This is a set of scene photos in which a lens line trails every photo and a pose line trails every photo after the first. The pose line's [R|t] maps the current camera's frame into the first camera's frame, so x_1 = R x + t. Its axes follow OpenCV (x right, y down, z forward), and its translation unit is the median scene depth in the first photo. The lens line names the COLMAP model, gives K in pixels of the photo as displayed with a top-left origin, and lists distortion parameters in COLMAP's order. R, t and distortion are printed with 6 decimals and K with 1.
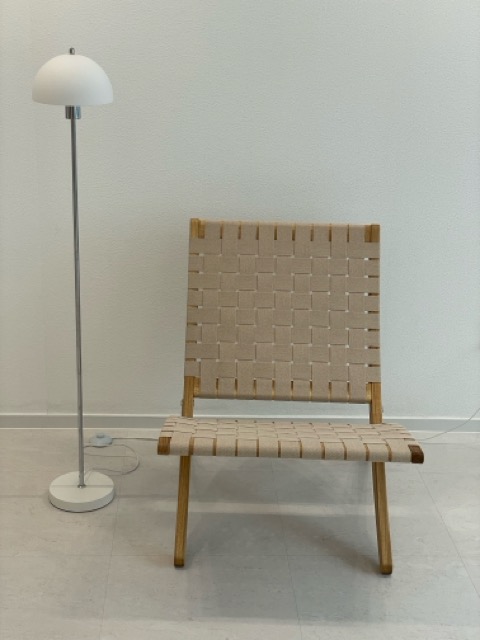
lens RADIAL K [[949.5, 0, 245.0], [0, 949.5, 322.1], [0, 0, 1]] dist [0.110355, 0.000000]
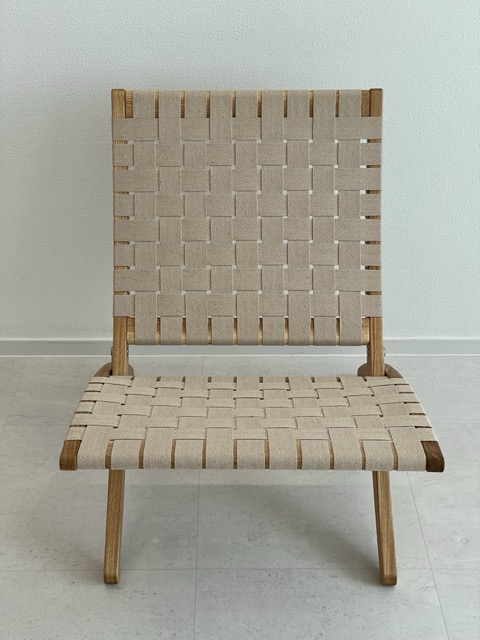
lens RADIAL K [[949.5, 0, 238.7], [0, 949.5, 320.4], [0, 0, 1]] dist [0.110355, 0.000000]
pose [[0.999622, -0.026133, -0.008483, 0.038321], [0.027348, 0.976041, 0.215862, -0.093986], [0.002639, -0.216013, 0.976387, 0.284028]]
